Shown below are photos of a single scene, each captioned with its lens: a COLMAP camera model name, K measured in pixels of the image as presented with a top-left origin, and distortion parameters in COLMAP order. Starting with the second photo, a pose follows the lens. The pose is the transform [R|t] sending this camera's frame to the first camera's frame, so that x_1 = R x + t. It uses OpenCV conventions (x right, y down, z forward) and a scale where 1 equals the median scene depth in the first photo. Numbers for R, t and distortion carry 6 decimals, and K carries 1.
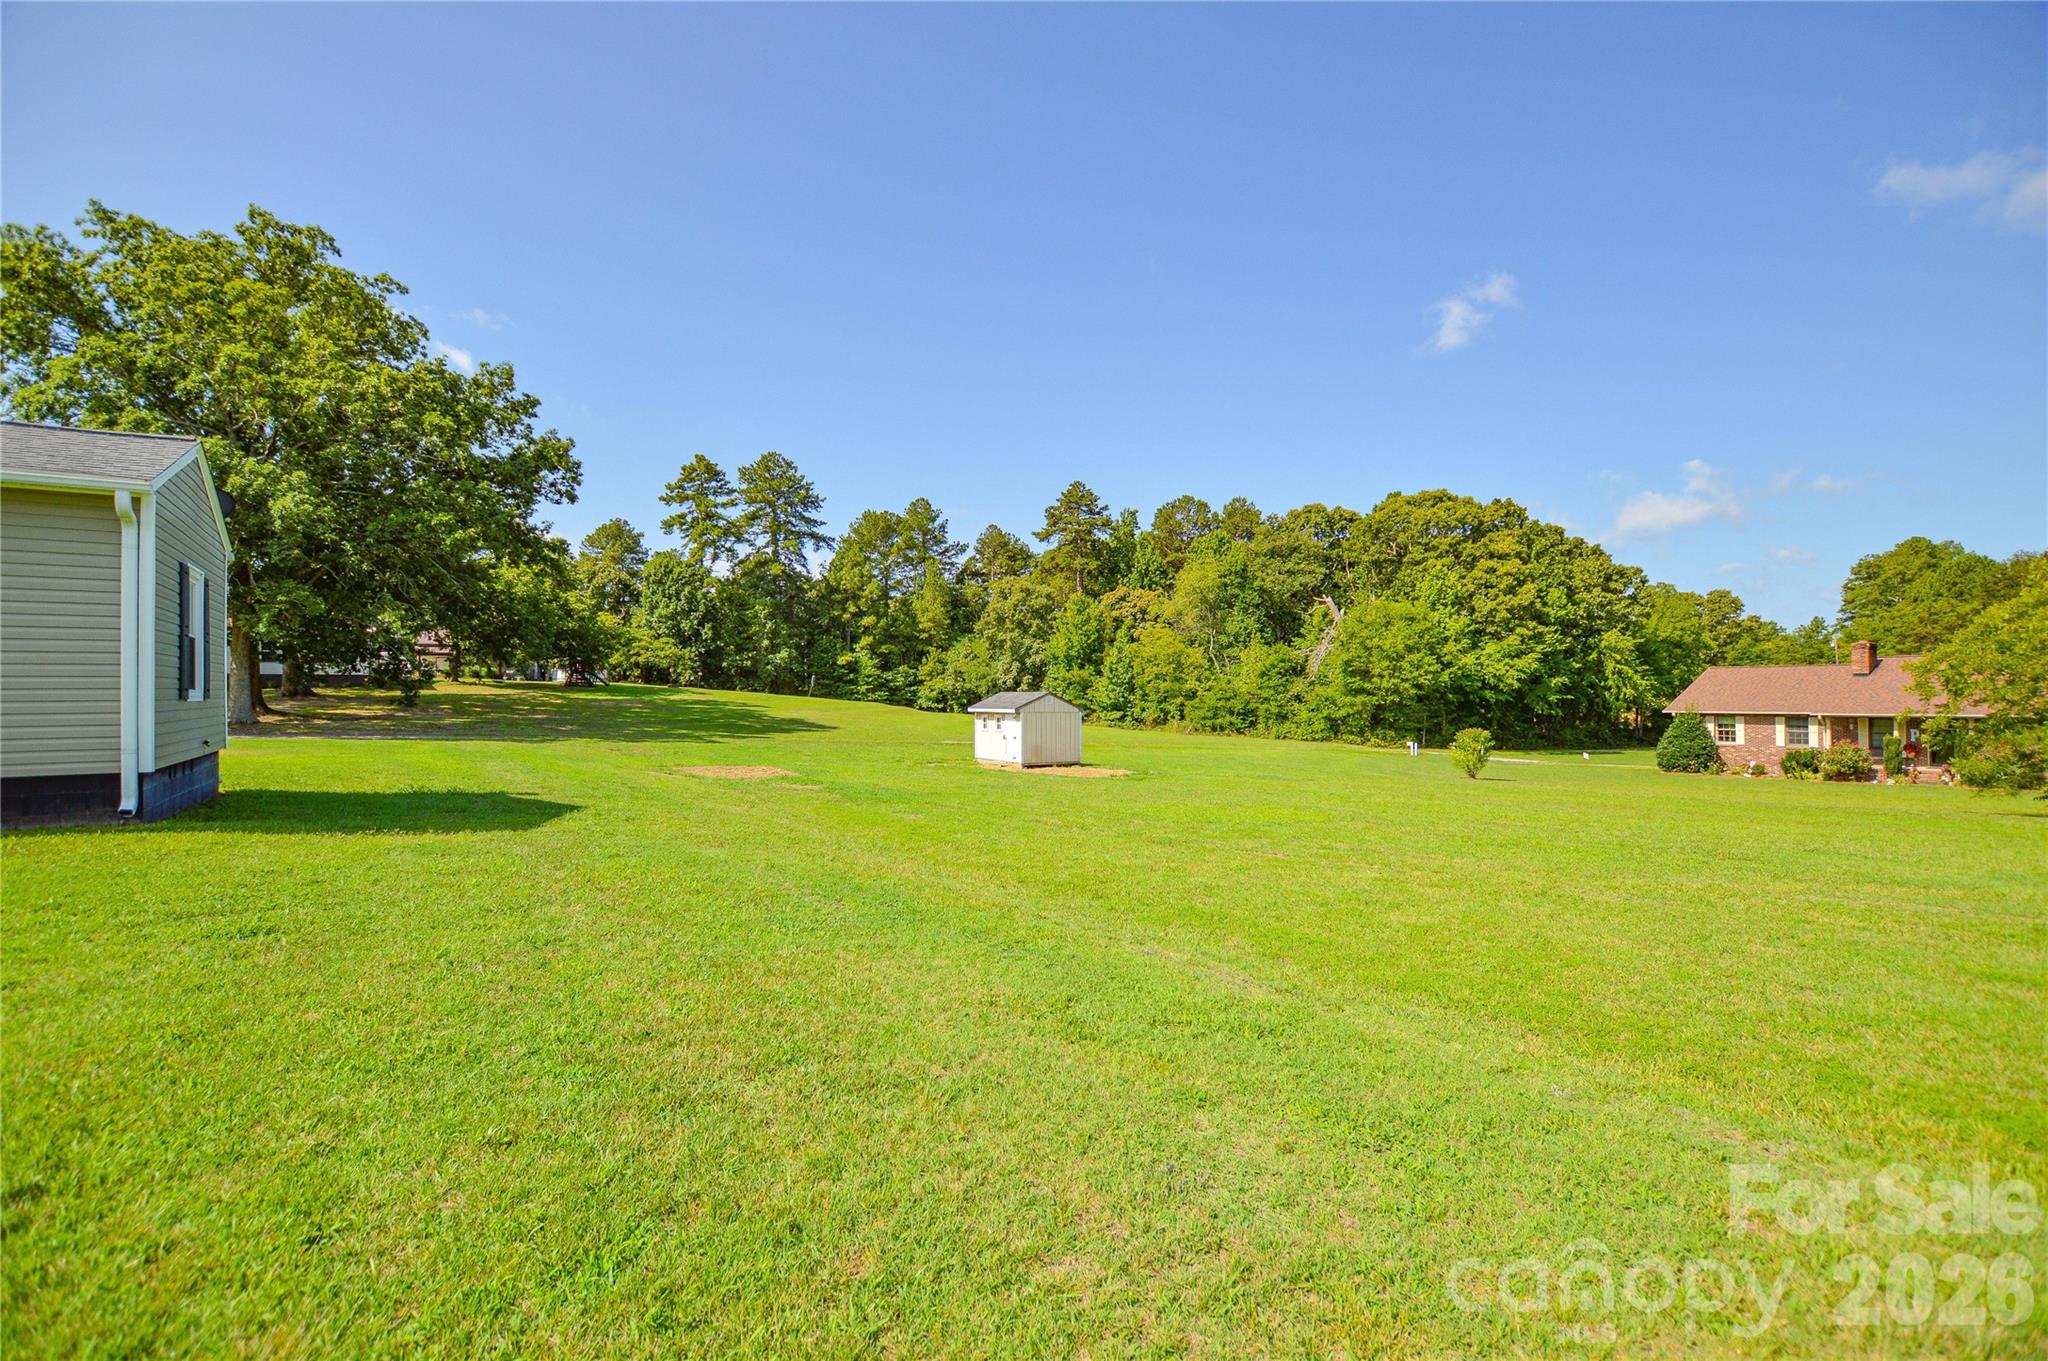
lens RADIAL K [[911.5, 0, 1021.6], [0, 911.5, 678.3], [0, 0, 1]] dist [-0.028516, 0.000673]
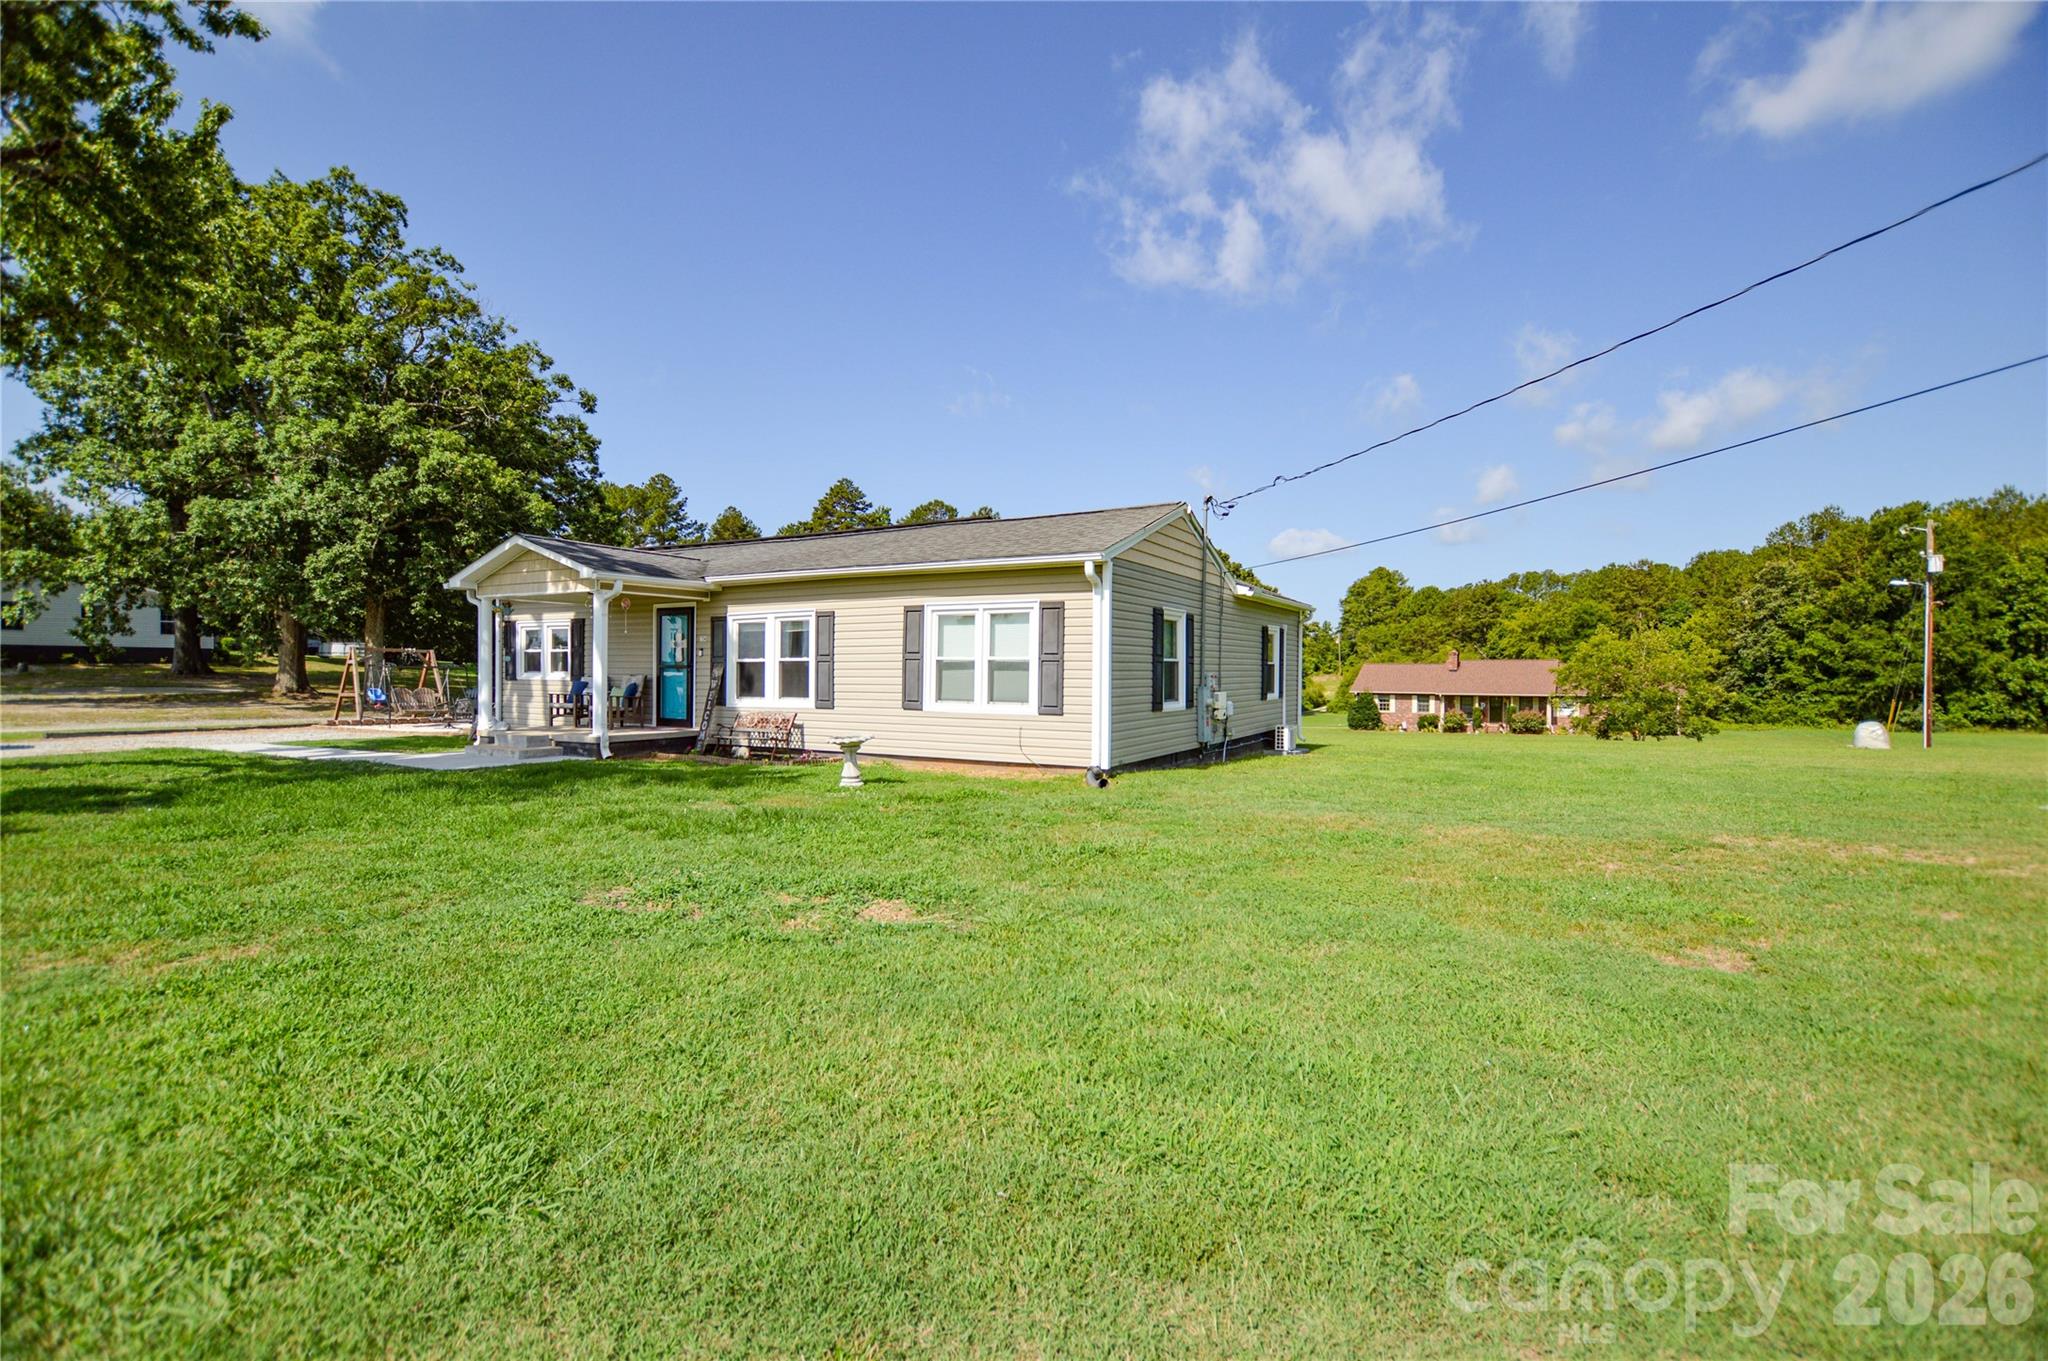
lens RADIAL K [[911.5, 0, 1021.6], [0, 911.5, 678.3], [0, 0, 1]] dist [-0.028516, 0.000673]
pose [[0.895290, 0.006877, 0.445430, -0.279391], [-0.018786, 0.999574, 0.022327, -0.006137], [-0.445087, -0.028357, 0.895038, -0.090778]]
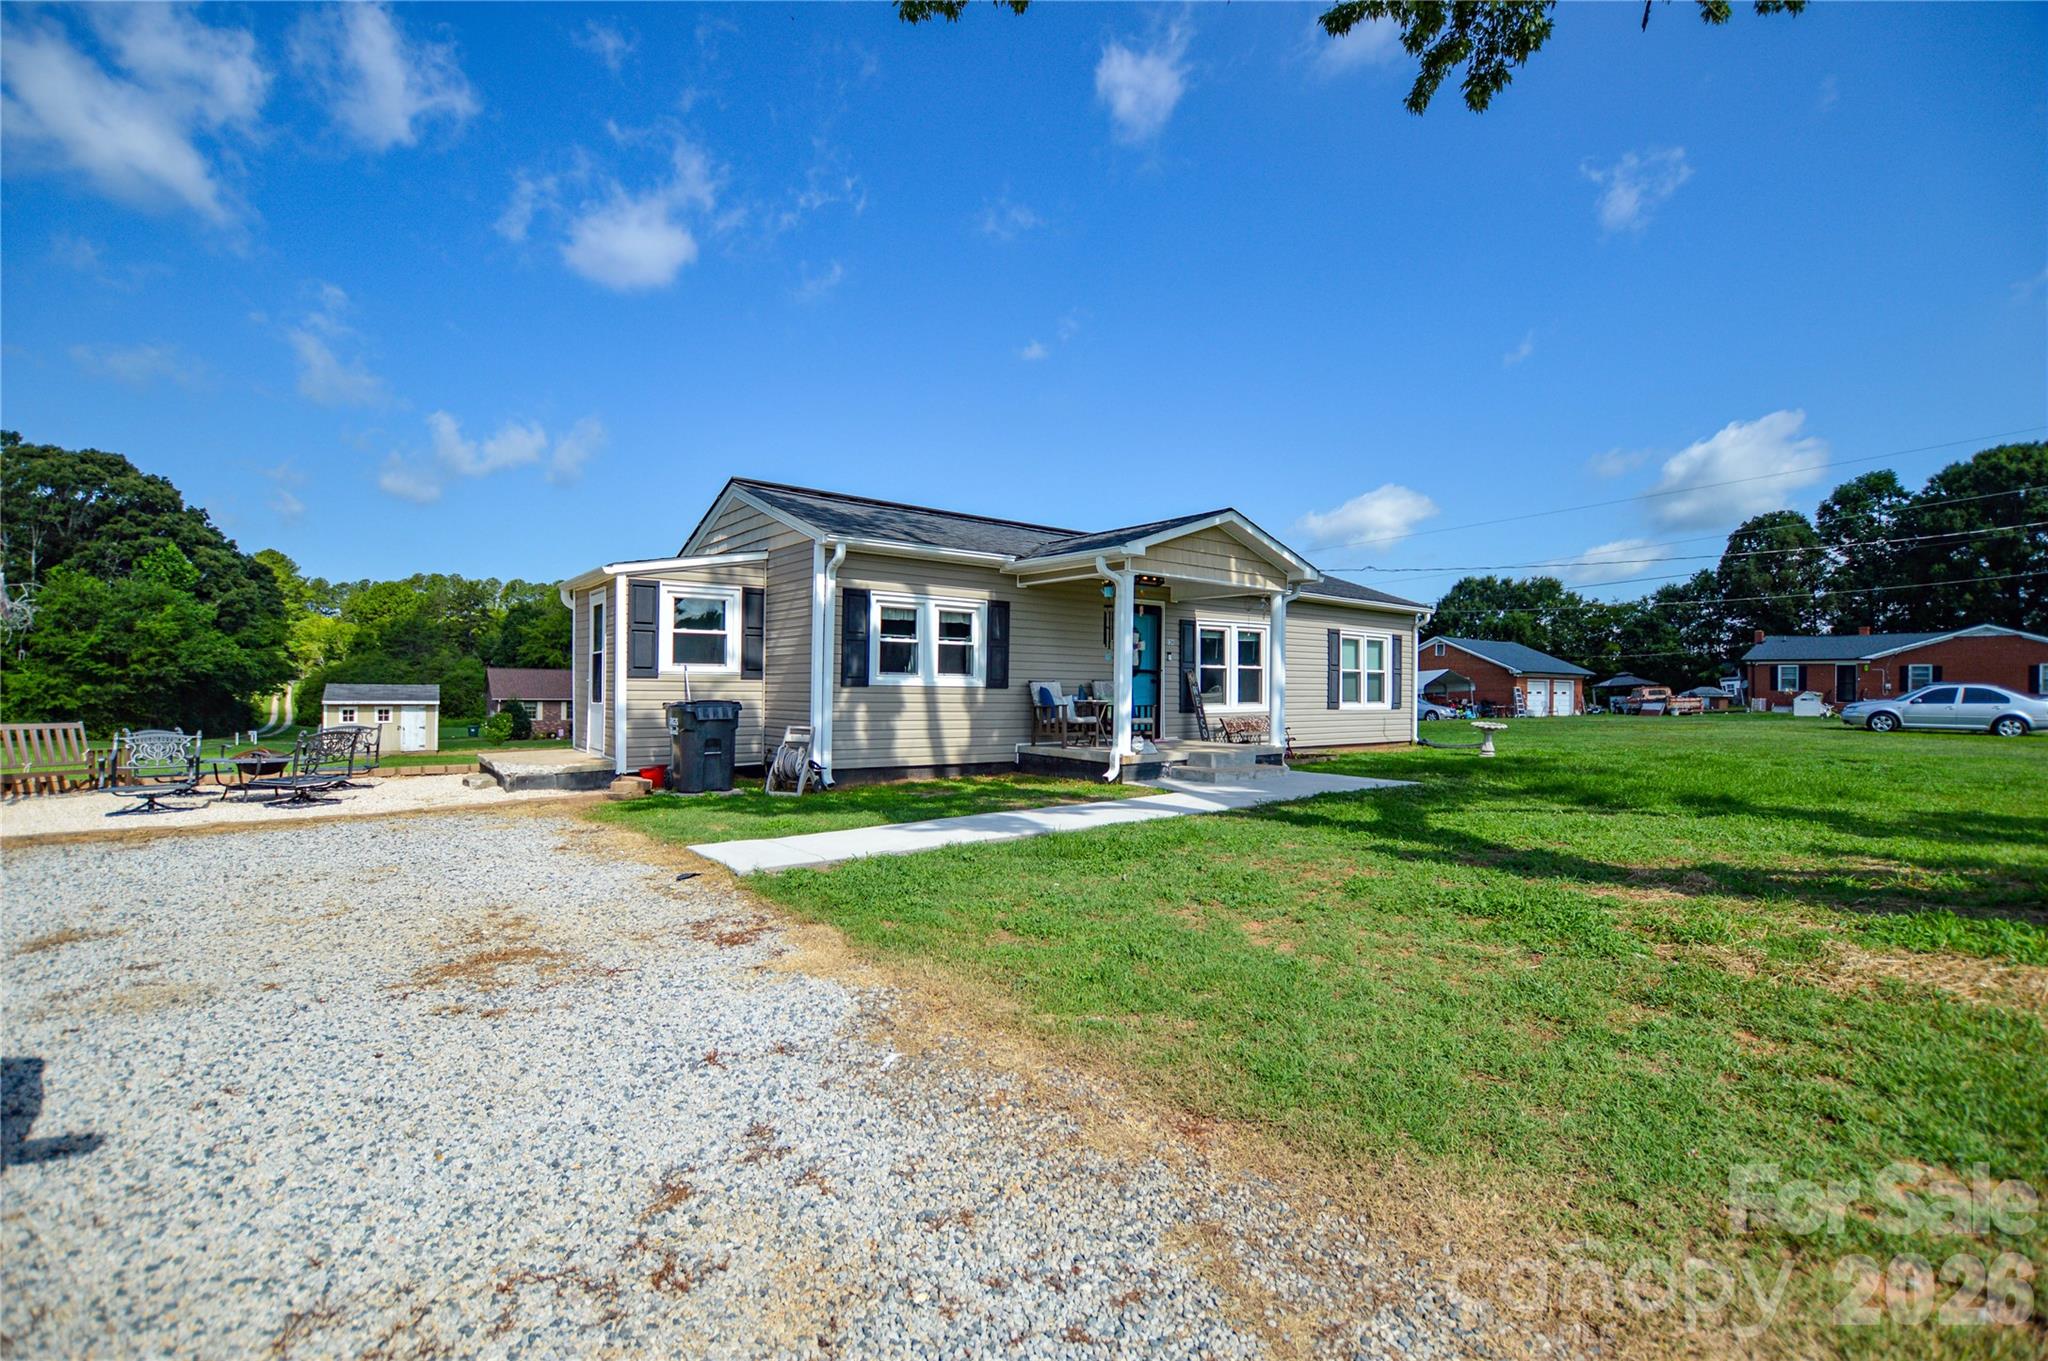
lens RADIAL K [[911.5, 0, 1021.6], [0, 911.5, 678.3], [0, 0, 1]] dist [-0.028516, 0.000673]
pose [[-0.061539, 0.014944, 0.997993, -0.423498], [-0.029503, 0.999424, -0.016784, 0.001689], [-0.997669, -0.030477, -0.061063, 0.139171]]
